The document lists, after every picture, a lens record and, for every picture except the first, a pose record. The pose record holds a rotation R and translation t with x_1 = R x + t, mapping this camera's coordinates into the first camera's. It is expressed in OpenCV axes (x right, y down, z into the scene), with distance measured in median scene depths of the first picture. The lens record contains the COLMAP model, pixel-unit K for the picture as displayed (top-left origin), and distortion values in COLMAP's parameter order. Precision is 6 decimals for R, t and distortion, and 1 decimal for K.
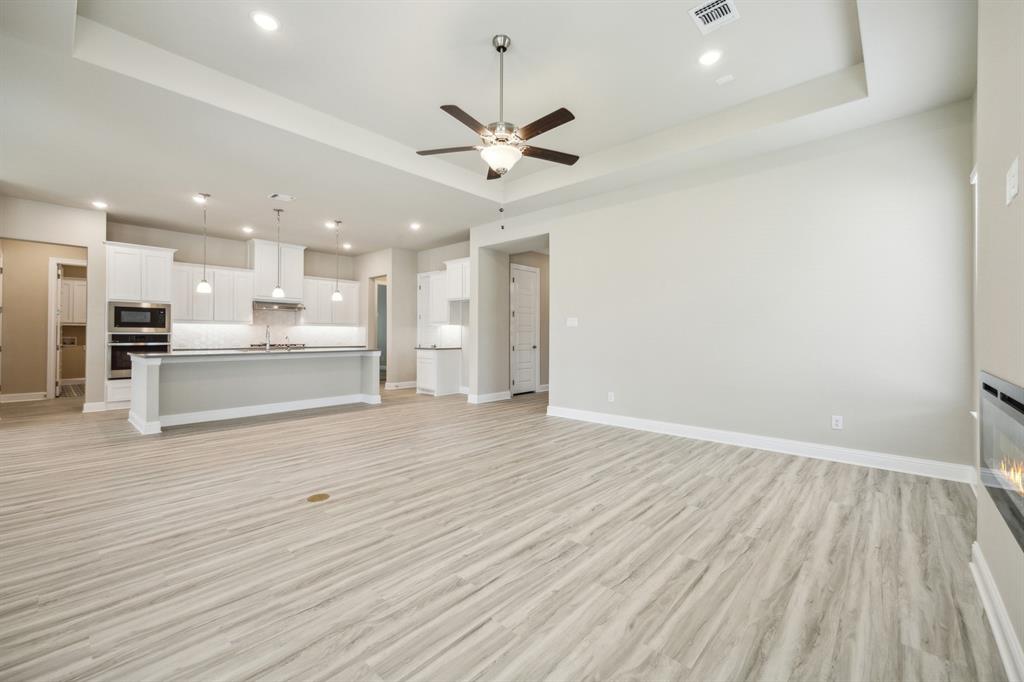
lens RADIAL K [[419.2, 0, 512.6], [0, 419.2, 337.7], [0, 0, 1]] dist [0.013182, -0.001874]
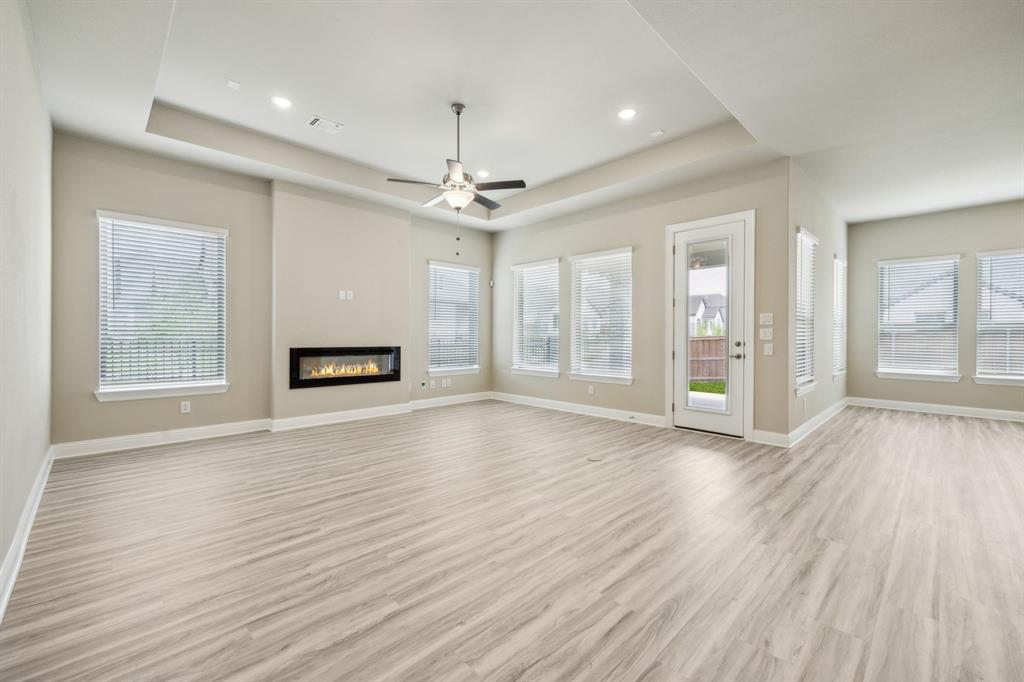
lens RADIAL K [[419.2, 0, 511.5], [0, 419.2, 336.2], [0, 0, 1]] dist [0.013182, -0.001874]
pose [[-0.997966, -0.006948, 0.063362, -0.220365], [-0.006632, 0.999965, 0.005194, -0.008426], [-0.063396, 0.004763, -0.997977, 1.840871]]
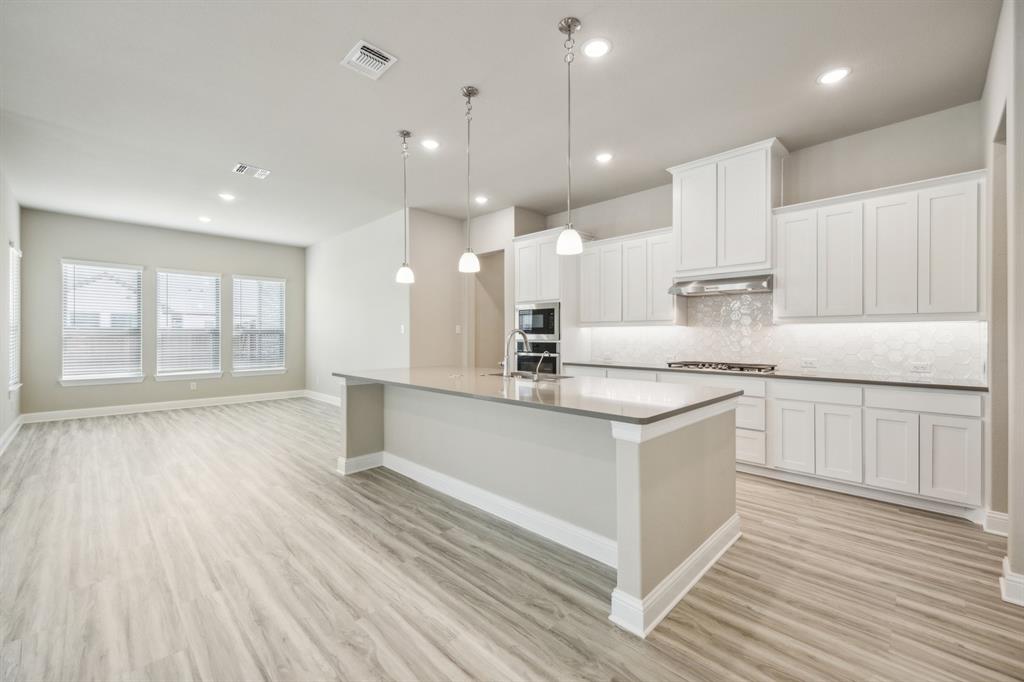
lens RADIAL K [[419.2, 0, 509.6], [0, 419.2, 337.1], [0, 0, 1]] dist [0.013182, -0.001874]
pose [[-0.054512, 0.002473, -0.998510, -0.121694], [-0.003955, 0.999989, 0.002692, -0.035159], [0.998505, 0.004096, -0.054502, 1.762184]]
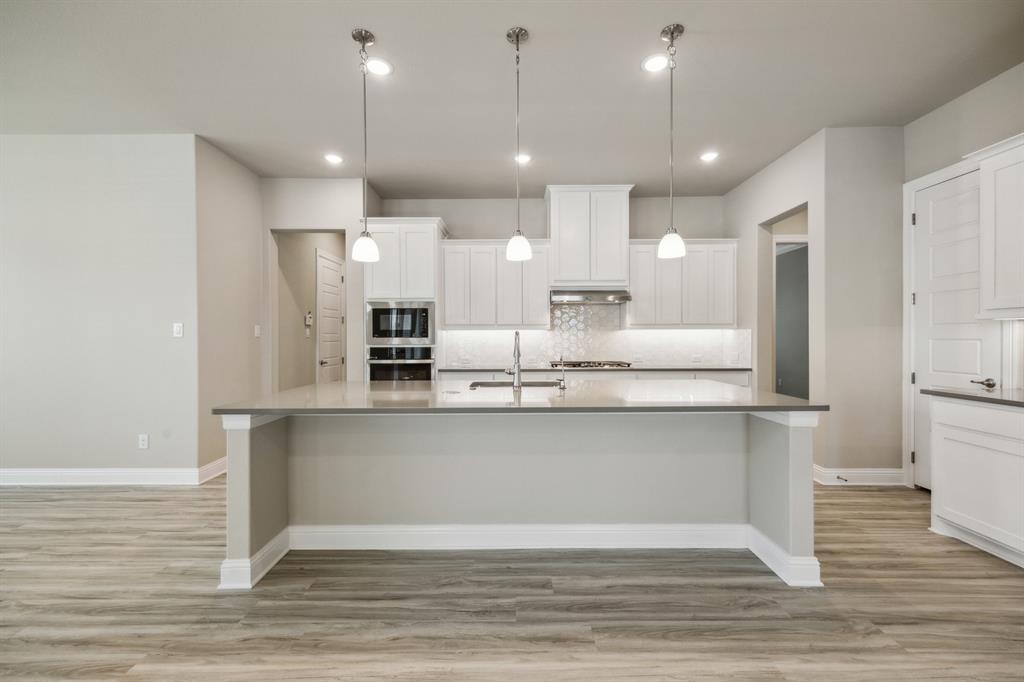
lens RADIAL K [[419.2, 0, 507.9], [0, 419.2, 341.2], [0, 0, 1]] dist [0.013182, -0.001874]
pose [[0.663549, -0.001062, -0.748132, -0.445528], [0.002489, 0.999997, 0.000788, -0.031888], [0.748129, -0.002385, 0.663549, 1.201337]]
